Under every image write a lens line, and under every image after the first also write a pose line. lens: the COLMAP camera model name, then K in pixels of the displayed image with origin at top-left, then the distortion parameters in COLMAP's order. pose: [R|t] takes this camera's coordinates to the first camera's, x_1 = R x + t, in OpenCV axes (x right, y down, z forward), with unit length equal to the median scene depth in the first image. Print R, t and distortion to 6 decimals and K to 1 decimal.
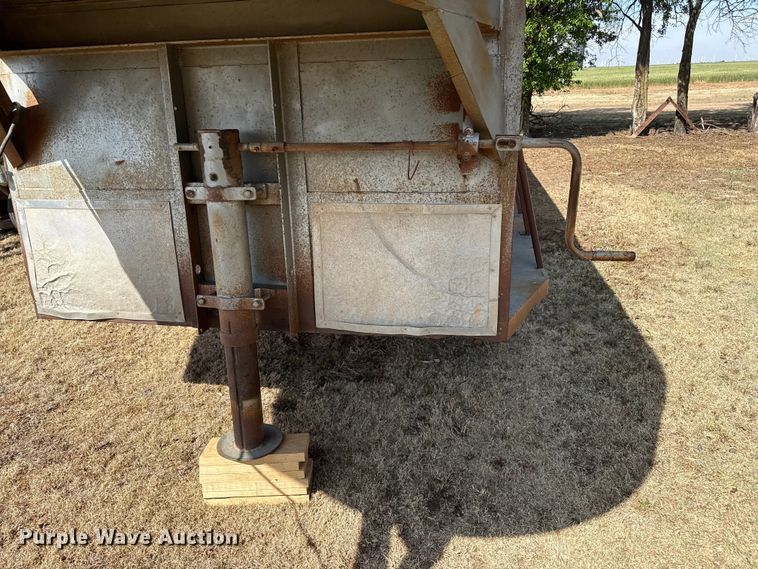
lens RADIAL K [[546.5, 0, 381.4], [0, 546.5, 286.7], [0, 0, 1]] dist [0.078692, -0.091331]
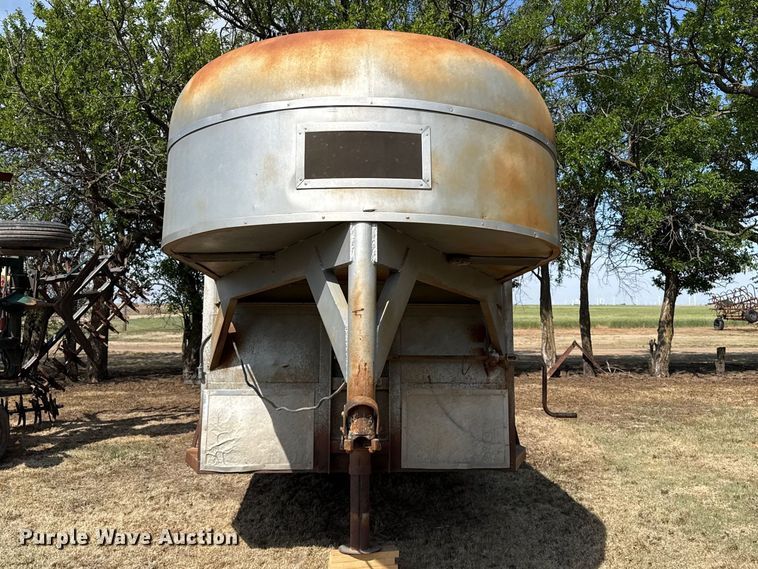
lens RADIAL K [[754.4, 0, 403.1], [0, 754.4, 273.3], [0, 0, 1]] dist [0.094111, -0.013385]
pose [[0.971418, 0.048775, 0.232311, -0.633760], [0.047556, 0.918833, -0.391772, 0.407094], [-0.232563, 0.391622, 0.890251, -1.166441]]
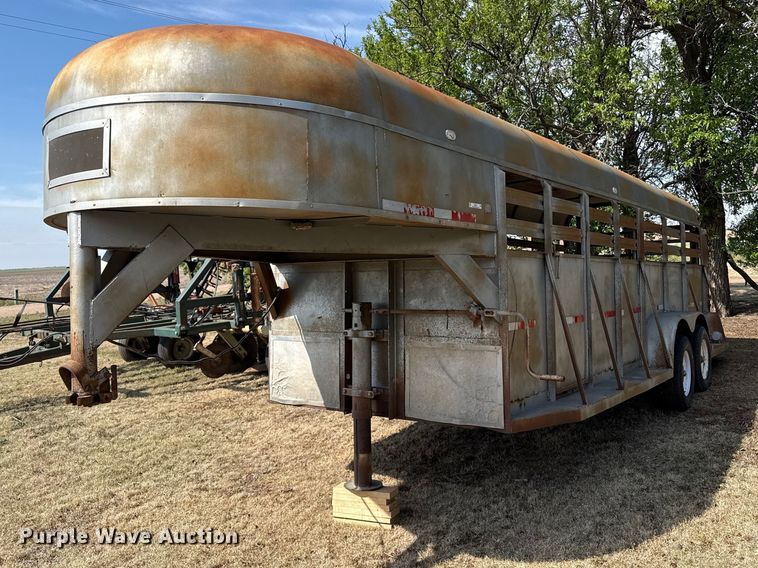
lens RADIAL K [[680.6, 0, 380.2], [0, 680.6, 253.3], [0, 0, 1]] dist [0.046296, -0.003444]
pose [[0.910164, -0.008197, -0.414167, 0.650810], [-0.129119, 0.944383, -0.302439, 0.235128], [0.393611, 0.328746, 0.858485, -0.946442]]
